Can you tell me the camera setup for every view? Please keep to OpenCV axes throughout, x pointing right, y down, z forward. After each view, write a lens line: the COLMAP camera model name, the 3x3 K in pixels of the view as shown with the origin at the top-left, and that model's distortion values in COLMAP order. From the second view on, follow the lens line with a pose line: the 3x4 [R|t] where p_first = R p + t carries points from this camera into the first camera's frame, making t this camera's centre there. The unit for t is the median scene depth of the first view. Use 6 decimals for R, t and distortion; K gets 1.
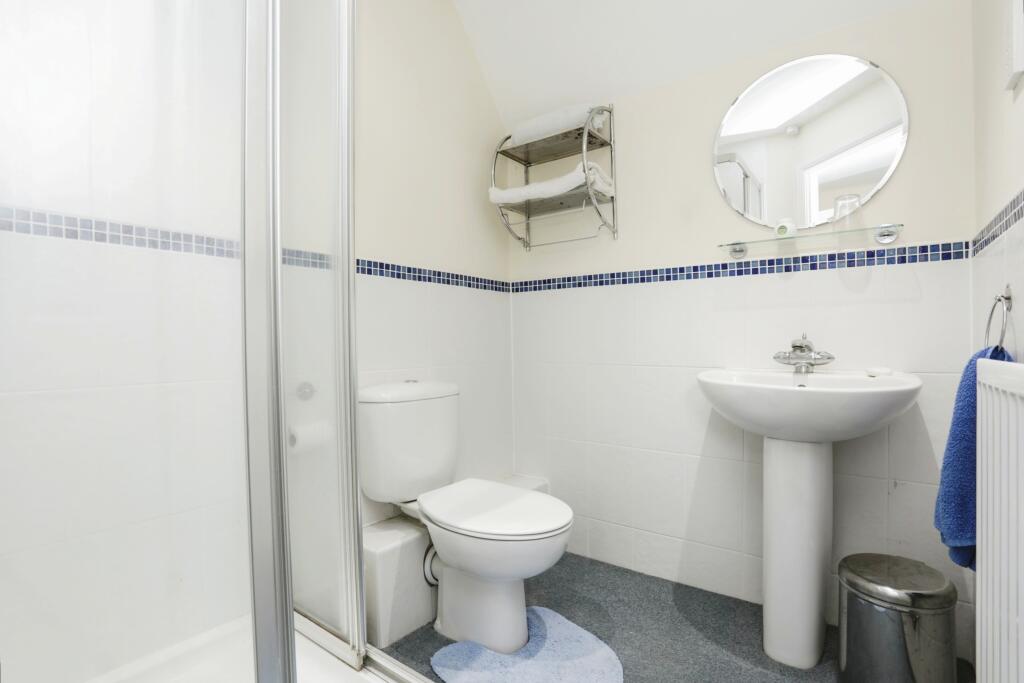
lens RADIAL K [[508.7, 0, 517.2], [0, 508.7, 344.1], [0, 0, 1]] dist [-0.031806, 0.001208]
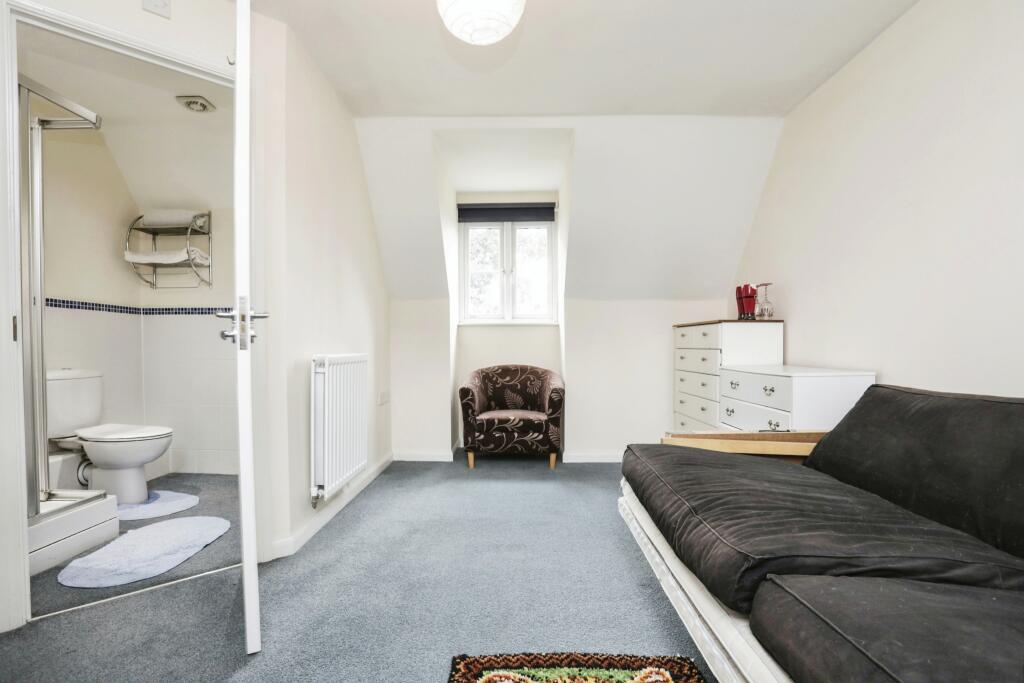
lens RADIAL K [[508.7, 0, 517.2], [0, 508.7, 344.1], [0, 0, 1]] dist [-0.031806, 0.001208]
pose [[0.825096, 0.001247, 0.564991, 0.082706], [0.003961, 0.999960, -0.007991, 0.006566], [-0.564978, 0.008832, 0.825059, -1.050460]]
